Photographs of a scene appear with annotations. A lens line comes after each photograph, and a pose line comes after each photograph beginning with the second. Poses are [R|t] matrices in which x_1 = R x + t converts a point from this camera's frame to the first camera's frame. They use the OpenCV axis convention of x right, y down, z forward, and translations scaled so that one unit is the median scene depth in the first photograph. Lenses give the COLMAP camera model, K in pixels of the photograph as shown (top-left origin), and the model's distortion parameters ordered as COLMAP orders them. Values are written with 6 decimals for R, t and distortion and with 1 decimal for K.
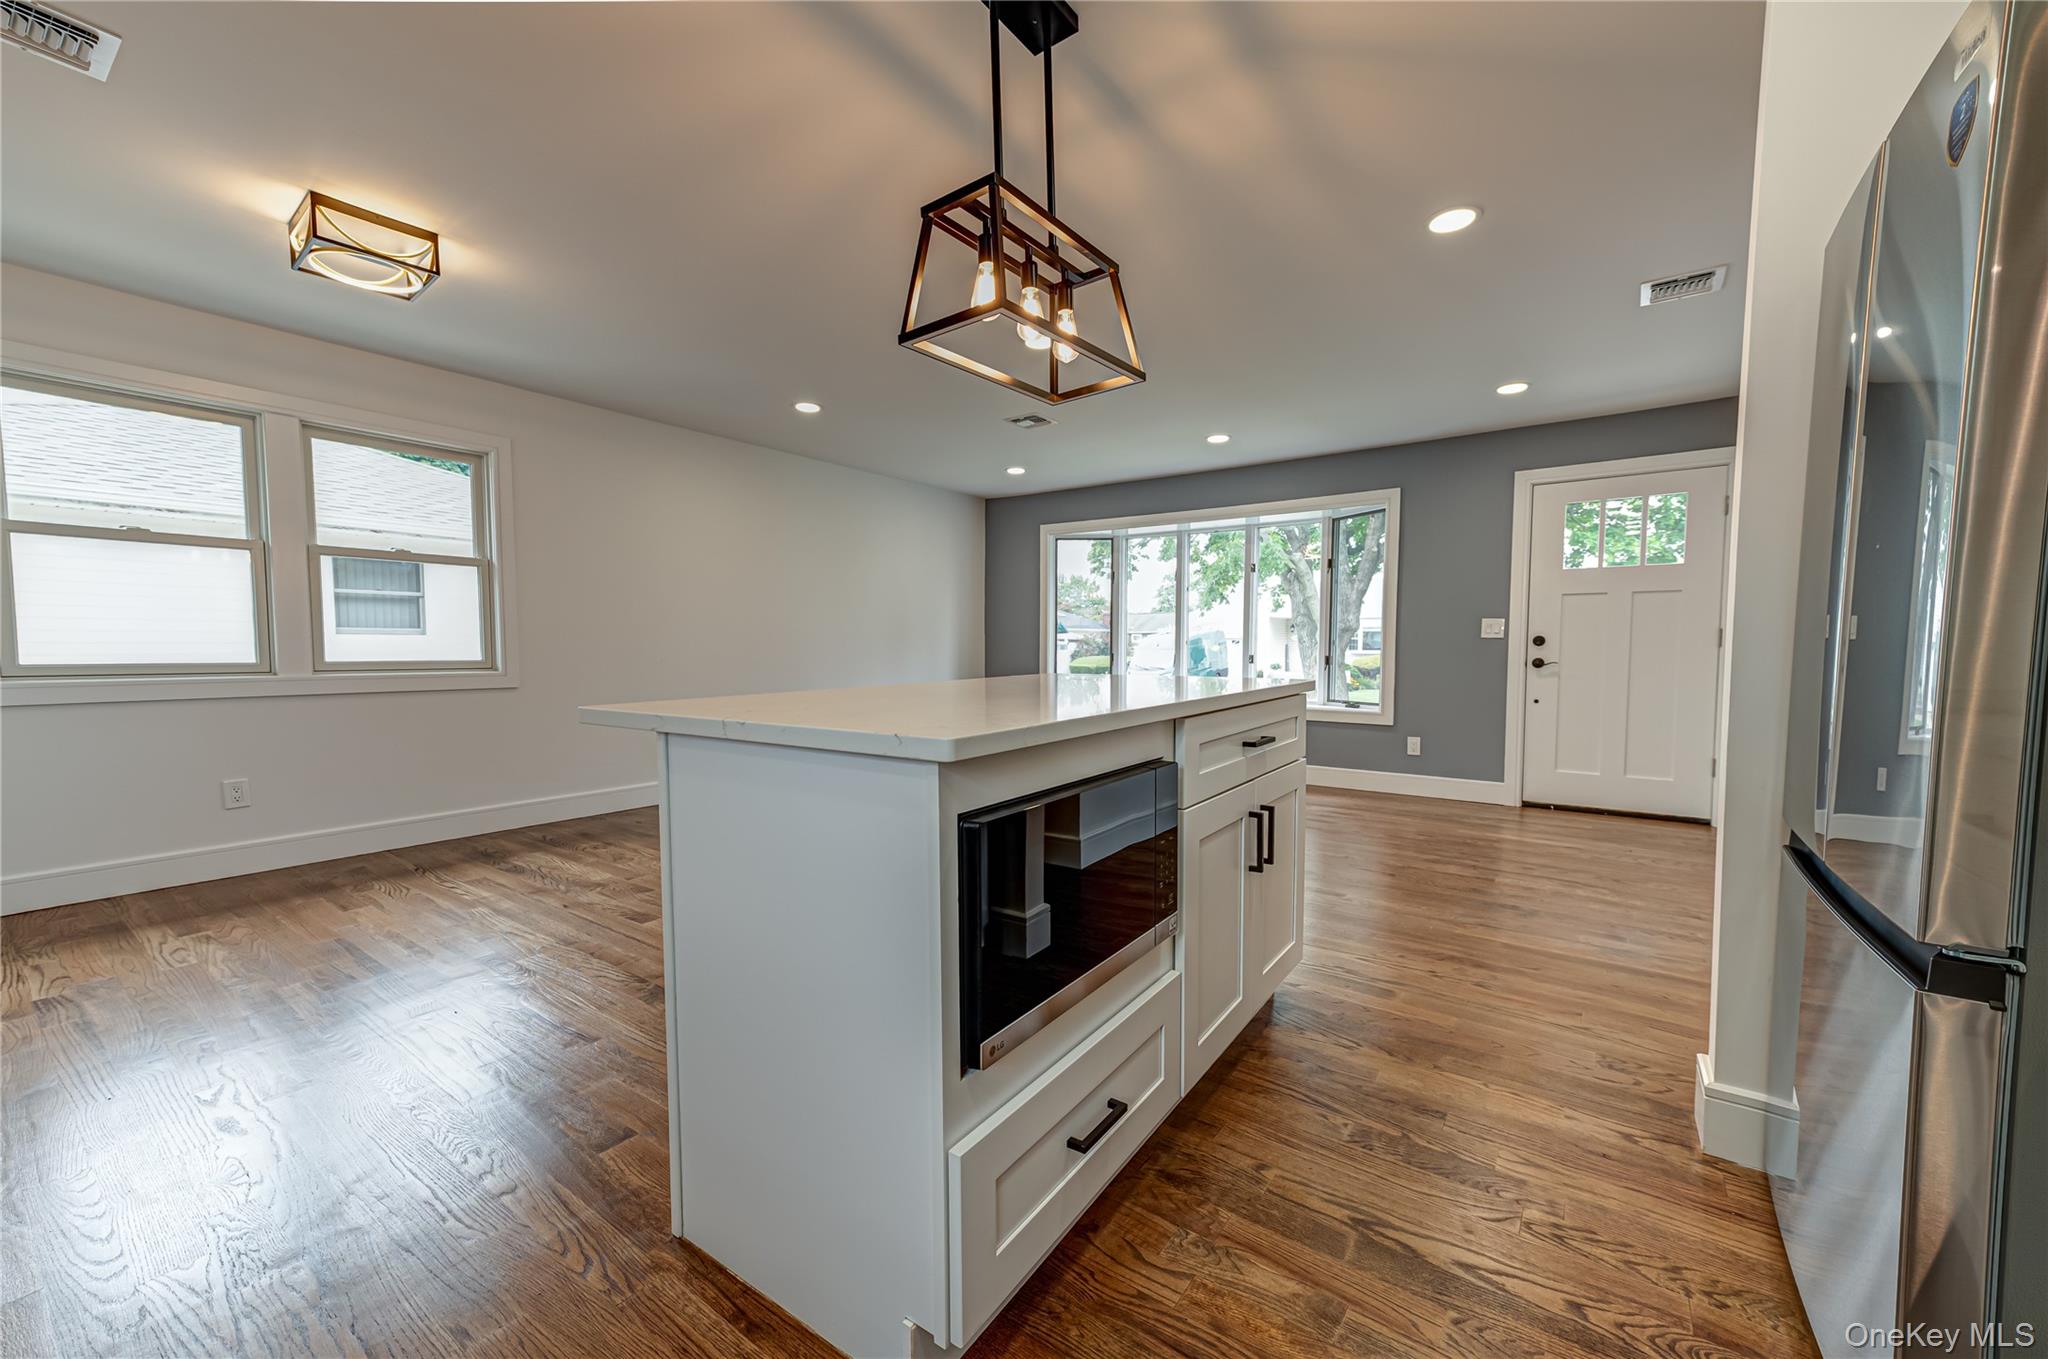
lens RADIAL K [[799.6, 0, 1019.2], [0, 799.6, 690.2], [0, 0, 1]] dist [0.016690, 0.000724]
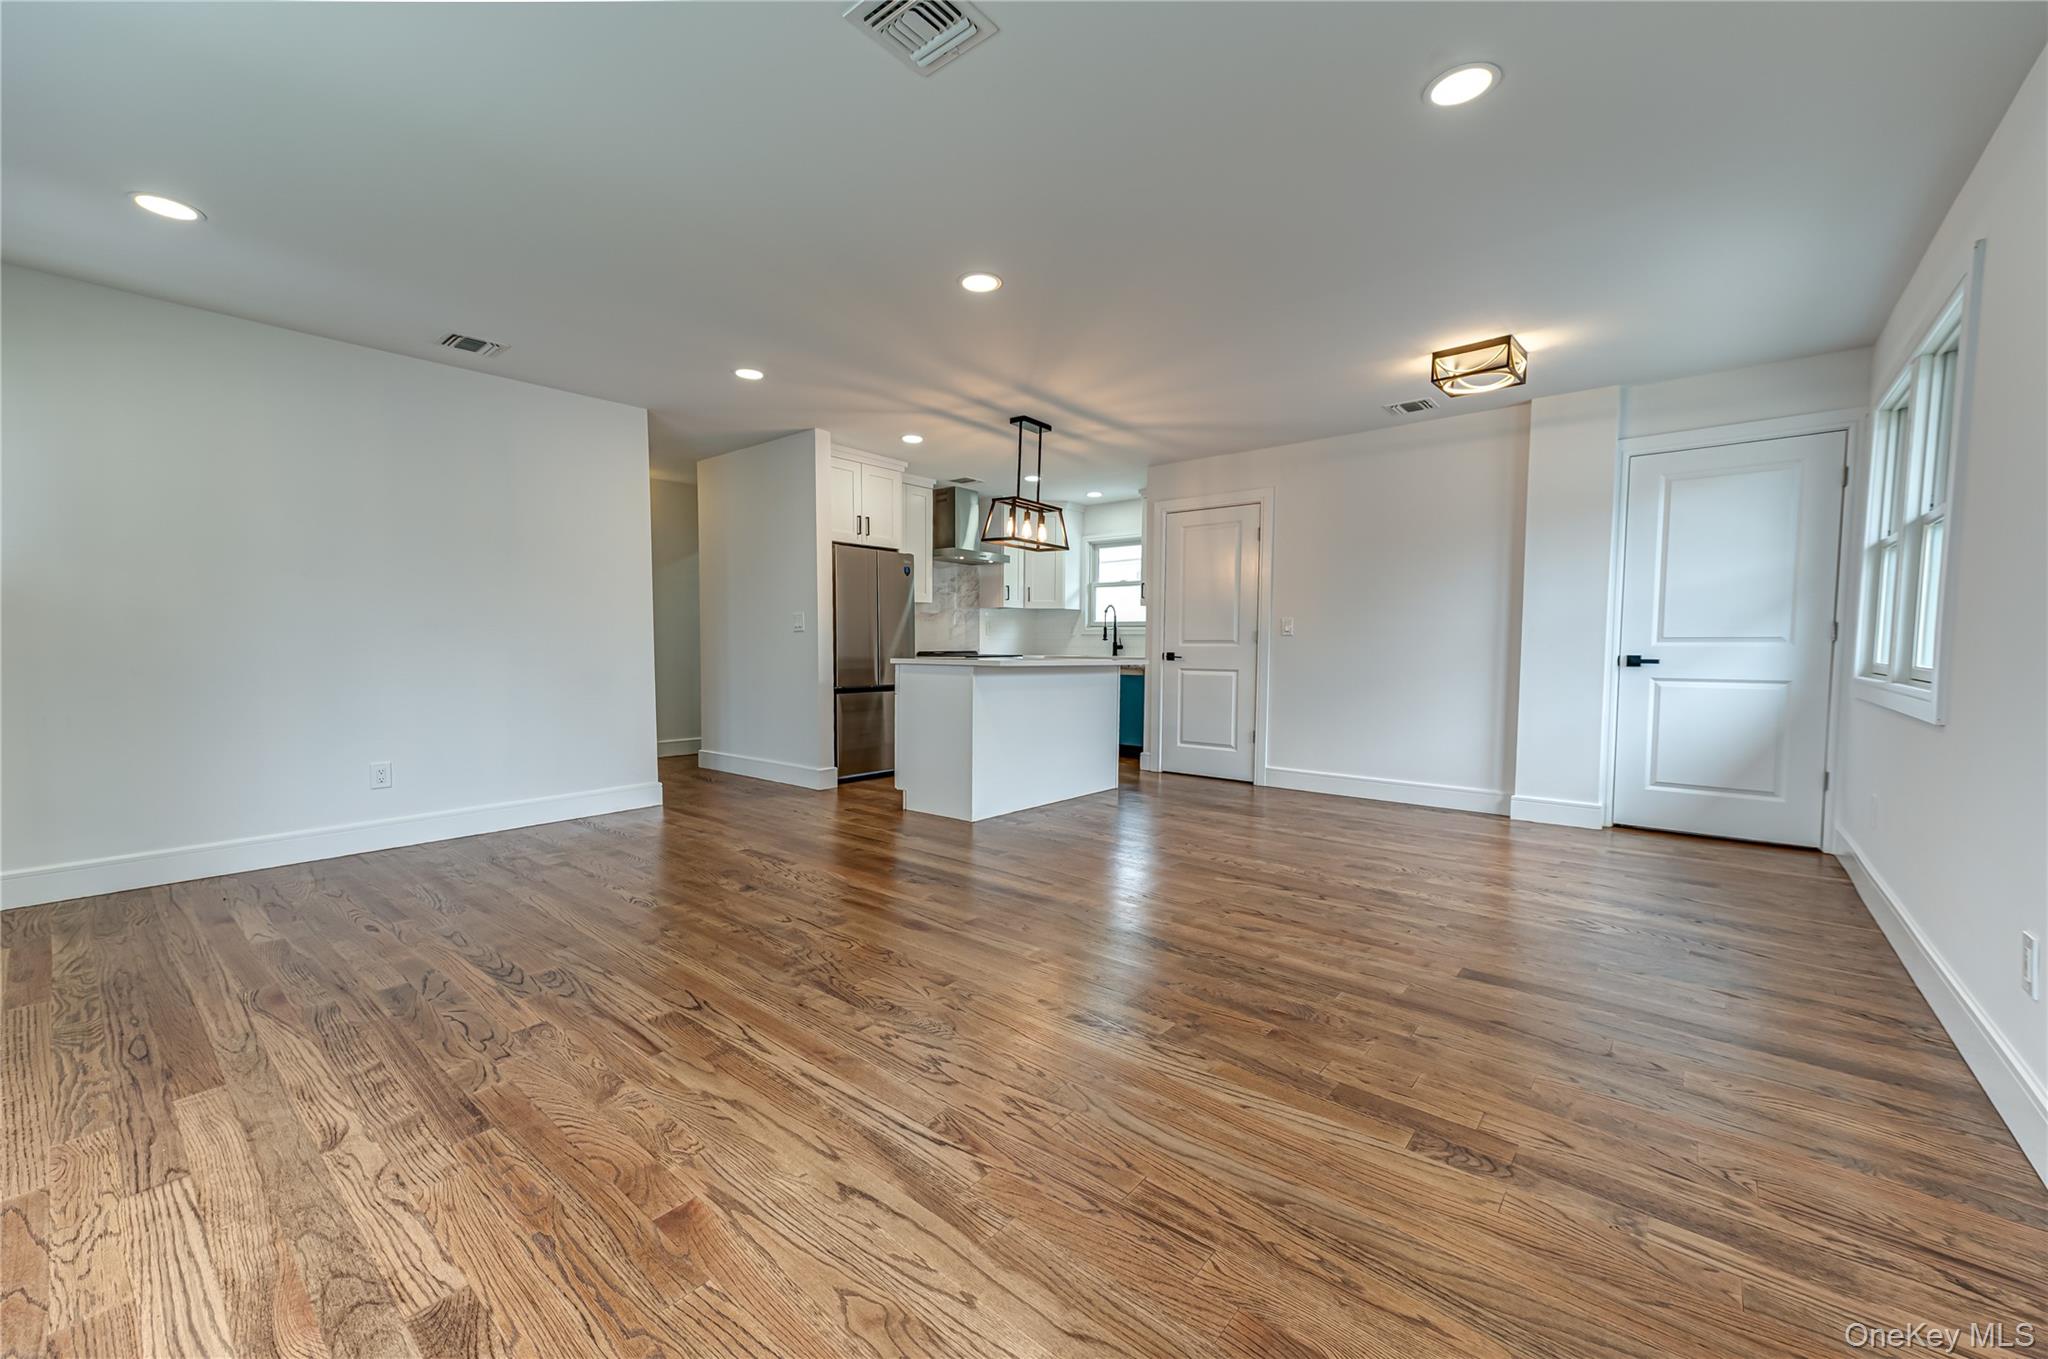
lens RADIAL K [[799.6, 0, 1019.2], [0, 799.6, 690.2], [0, 0, 1]] dist [0.016690, 0.000724]
pose [[-0.997743, -0.009441, 0.066487, -0.072795], [-0.001891, 0.993625, 0.112718, -0.100717], [-0.067128, 0.112338, -0.991400, 1.826434]]
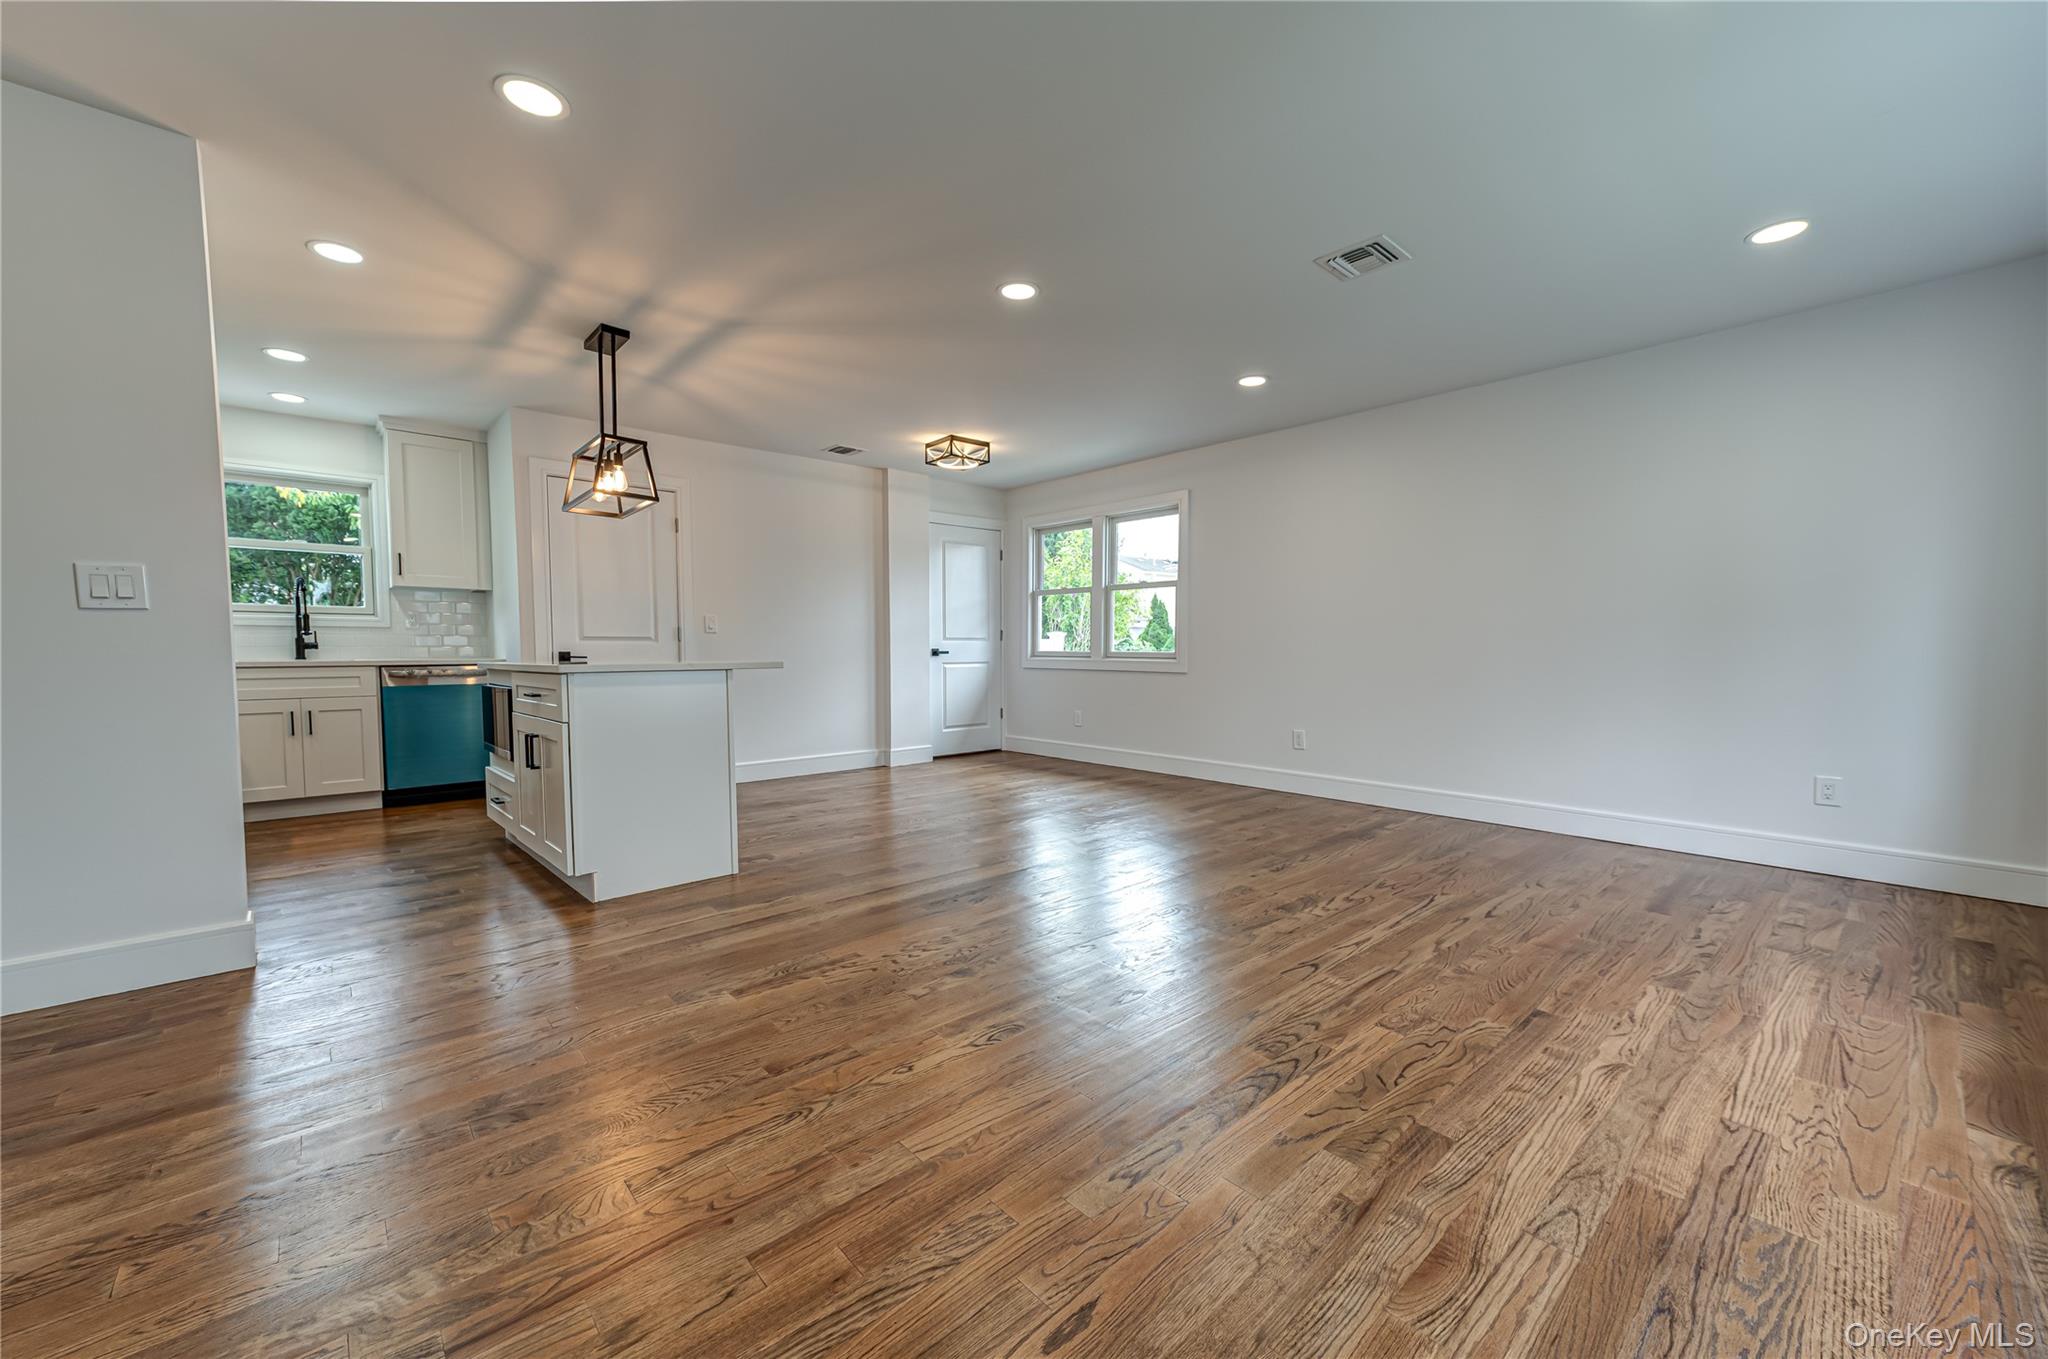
lens RADIAL K [[799.6, 0, 1019.2], [0, 799.6, 690.2], [0, 0, 1]] dist [0.016690, 0.000724]
pose [[-0.205956, 0.054015, -0.977069, 0.876112], [-0.053570, 0.996356, 0.066373, -0.058337], [0.977094, 0.066011, -0.202311, 1.169407]]
